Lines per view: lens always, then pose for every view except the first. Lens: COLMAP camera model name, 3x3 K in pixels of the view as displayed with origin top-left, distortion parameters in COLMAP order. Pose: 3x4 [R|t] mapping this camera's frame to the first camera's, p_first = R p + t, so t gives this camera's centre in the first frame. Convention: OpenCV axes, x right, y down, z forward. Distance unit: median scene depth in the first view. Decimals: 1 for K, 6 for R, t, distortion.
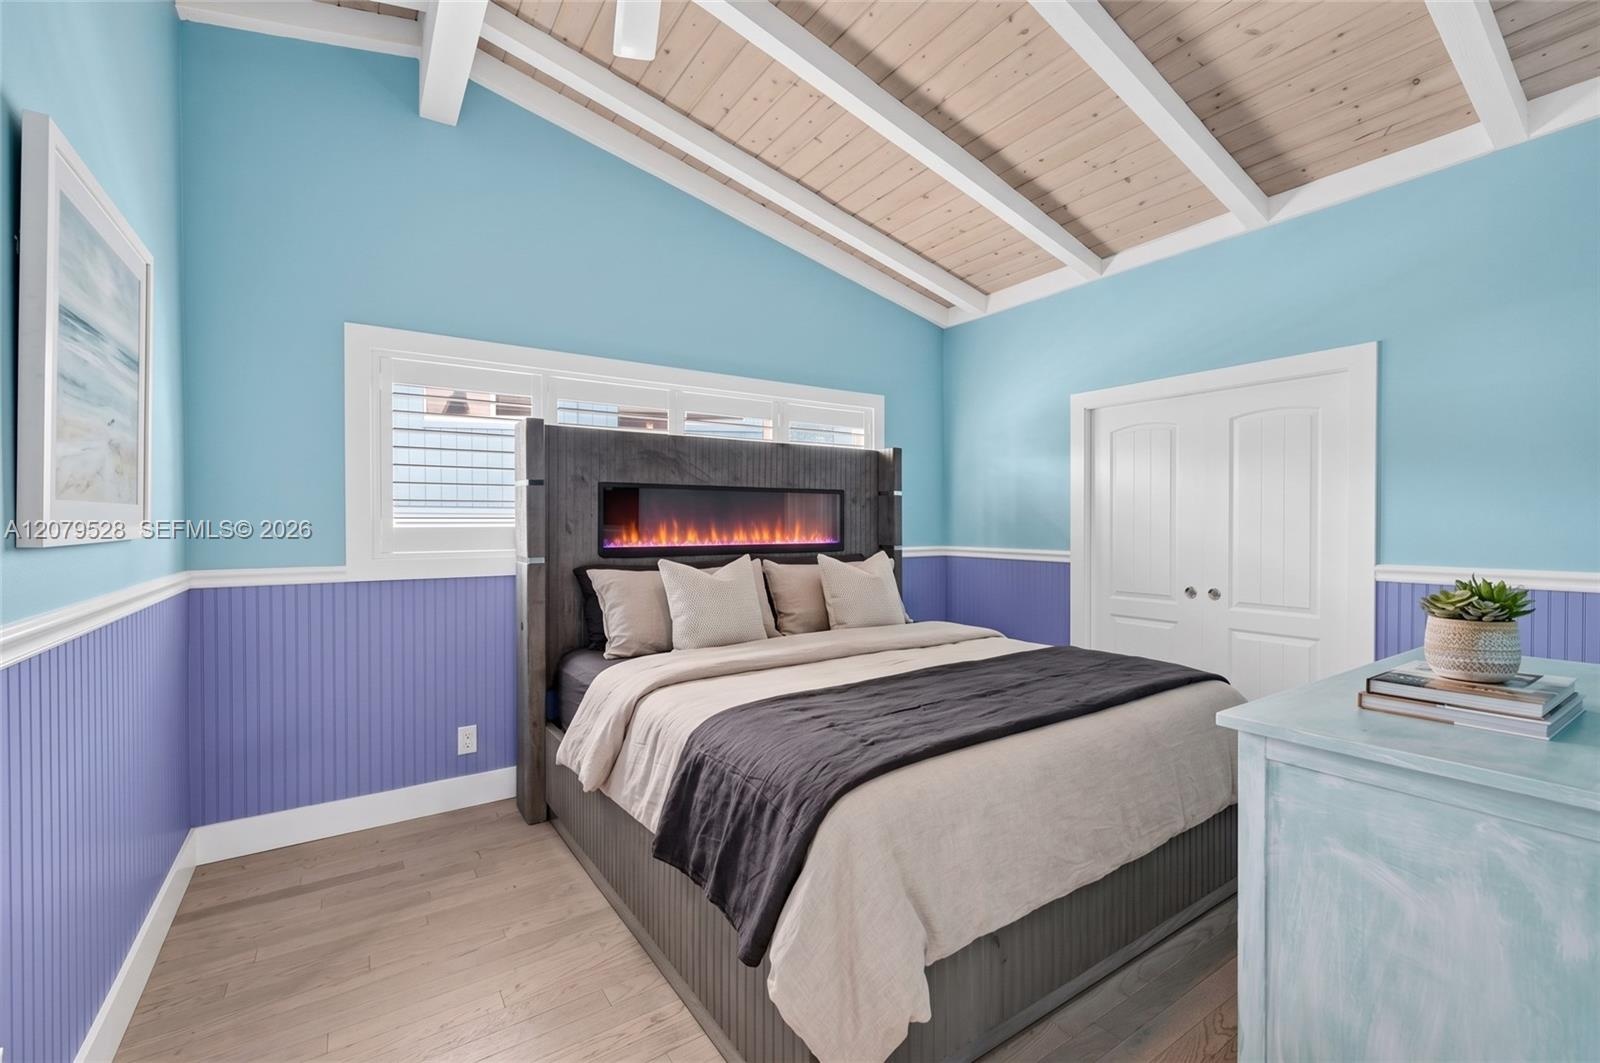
lens RADIAL K [[677.8, 0, 800.8], [0, 677.8, 529.0], [0, 0, 1]] dist [-0.000038, -0.000405]
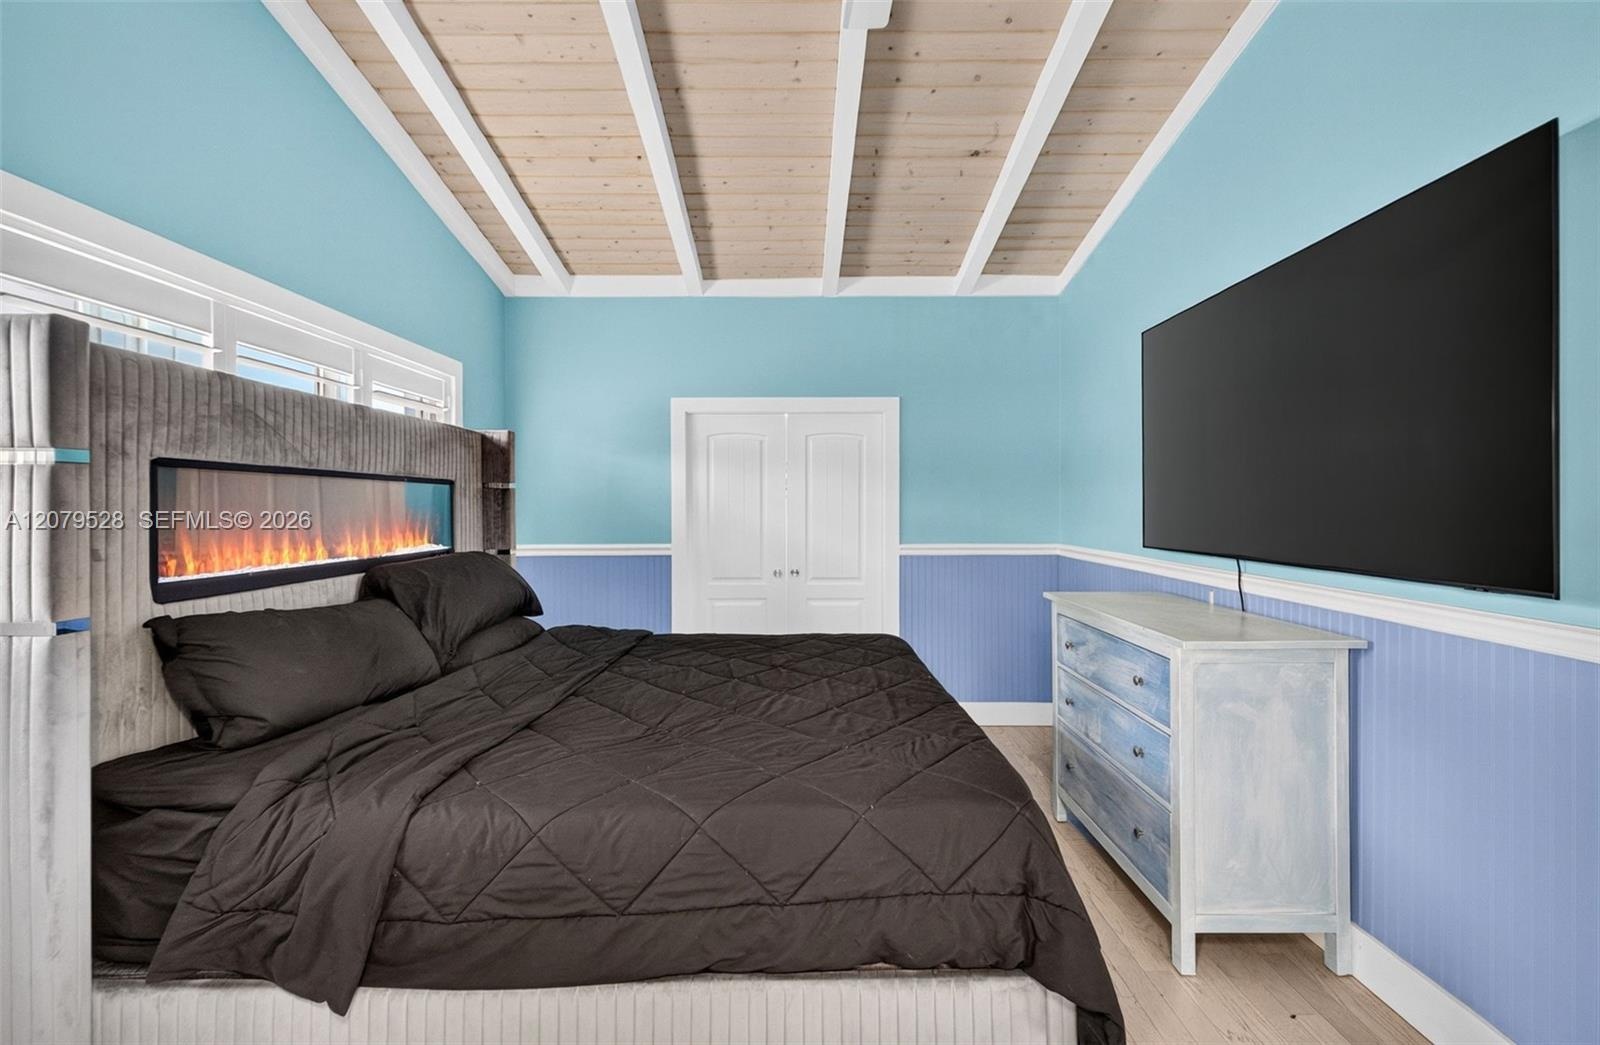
lens RADIAL K [[679.3, 0, 801.3], [0, 679.3, 508.8], [0, 0, 1]] dist [0.001551, 0.000015]
pose [[0.553468, -0.006309, 0.832846, -0.402140], [0.009411, 0.999955, 0.001321, -0.023637], [-0.832817, 0.007107, 0.553503, 0.260817]]
